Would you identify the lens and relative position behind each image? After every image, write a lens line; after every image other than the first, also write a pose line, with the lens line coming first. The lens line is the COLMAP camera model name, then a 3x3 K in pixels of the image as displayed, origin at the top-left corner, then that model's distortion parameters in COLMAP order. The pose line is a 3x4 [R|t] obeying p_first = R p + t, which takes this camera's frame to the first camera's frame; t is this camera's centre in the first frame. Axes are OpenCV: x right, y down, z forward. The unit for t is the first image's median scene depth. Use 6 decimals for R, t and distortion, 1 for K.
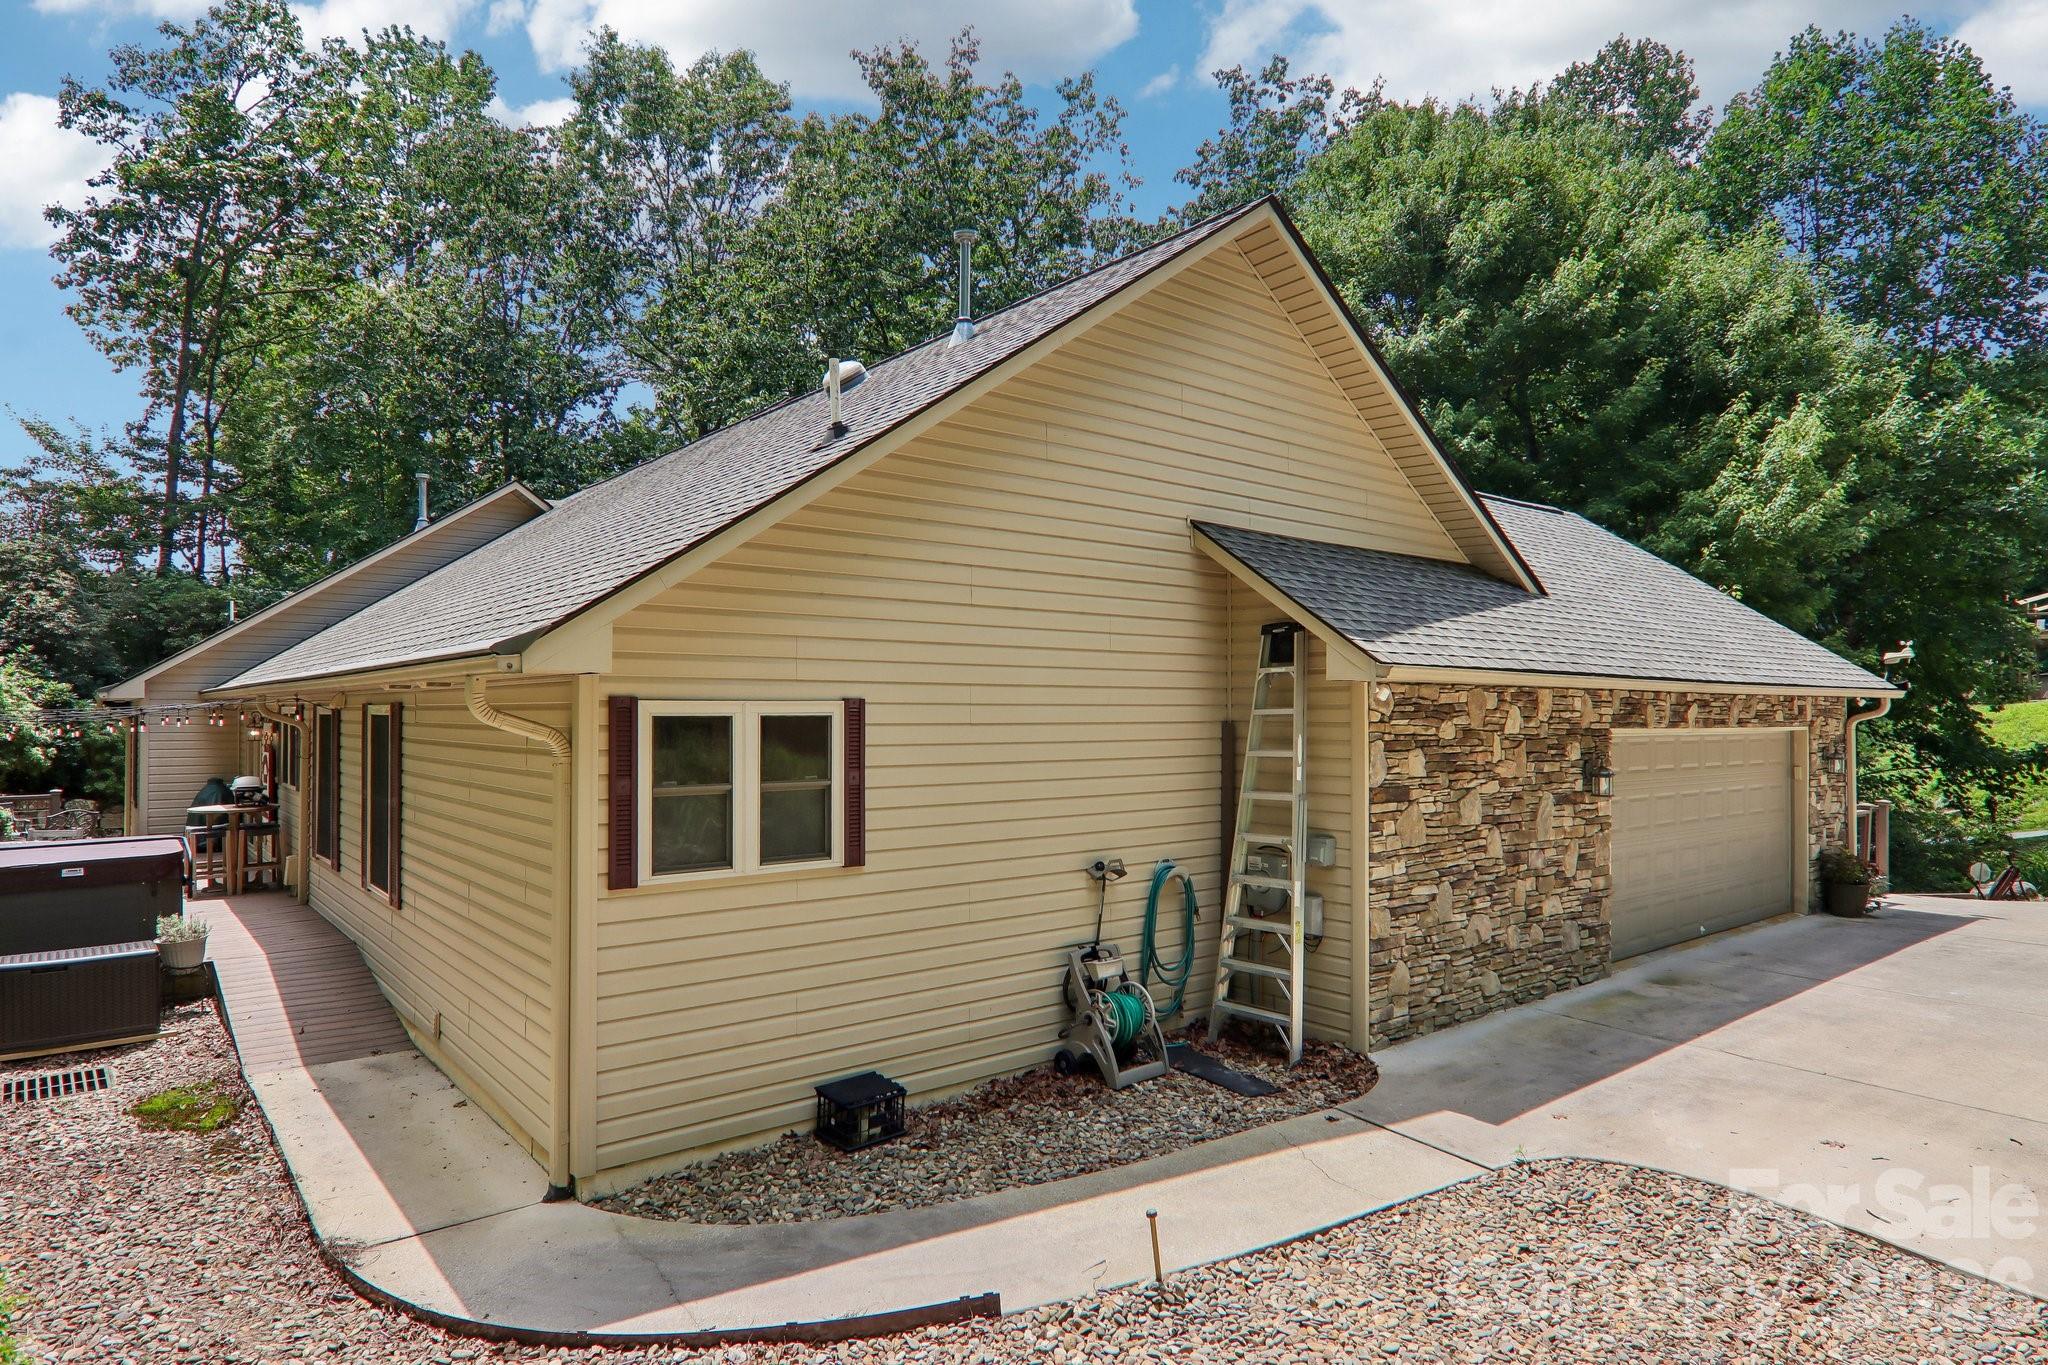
lens RADIAL K [[1160.3, 0, 1034.7], [0, 1160.3, 708.8], [0, 0, 1]] dist [0.024305, -0.026606]
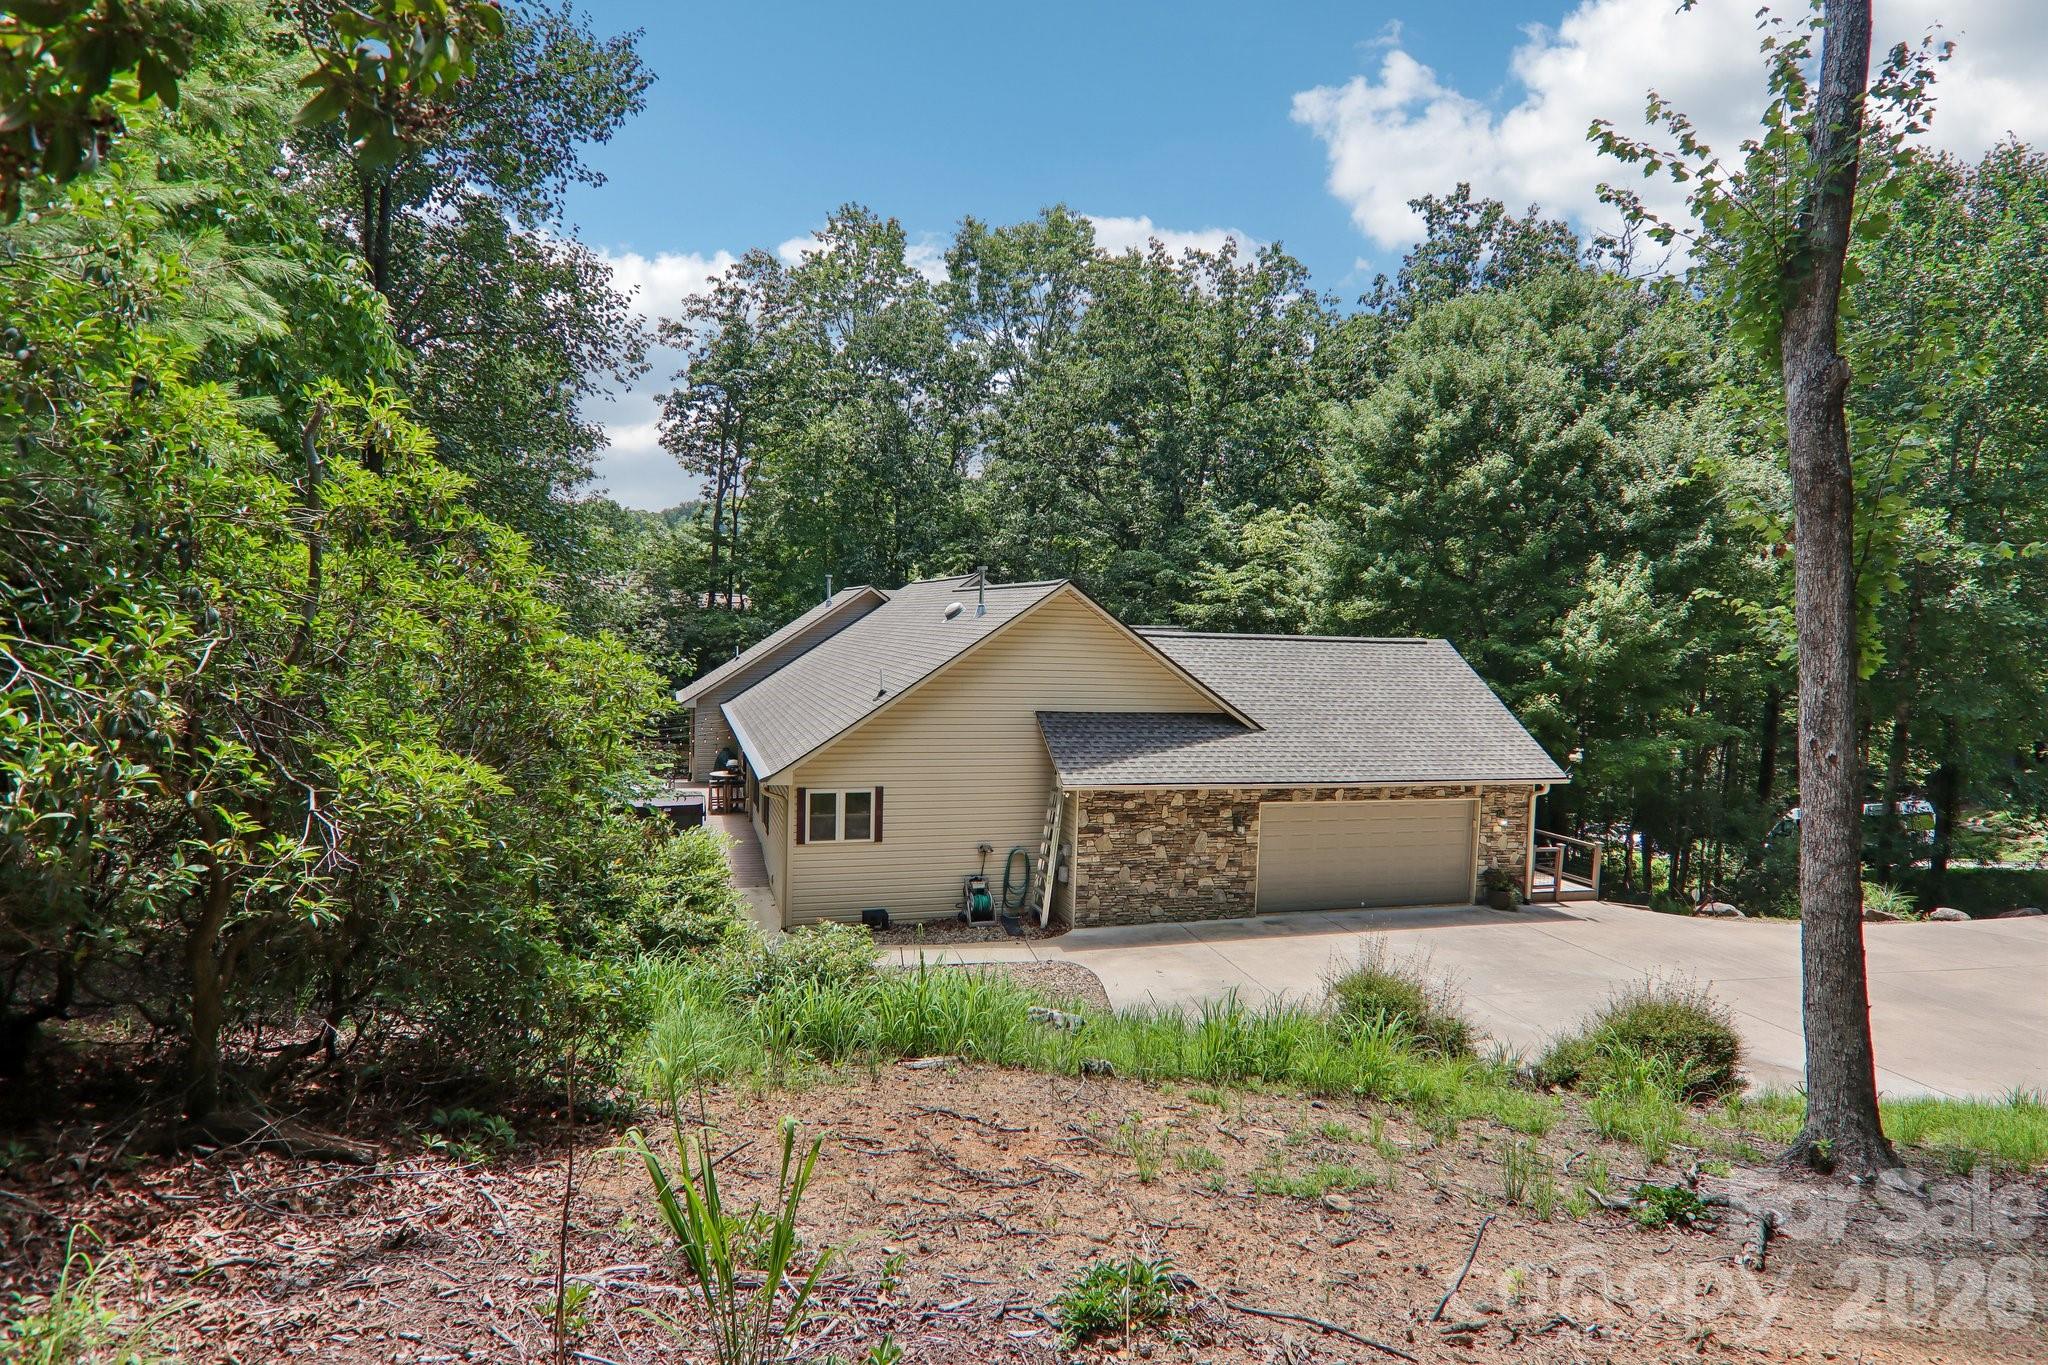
lens RADIAL K [[1160.3, 0, 1034.7], [0, 1160.3, 708.8], [0, 0, 1]] dist [0.024305, -0.026606]
pose [[0.926790, 0.056163, -0.371358, 1.047229], [-0.026842, 0.996133, 0.083662, -0.373533], [0.374620, -0.067569, 0.924713, -1.280465]]
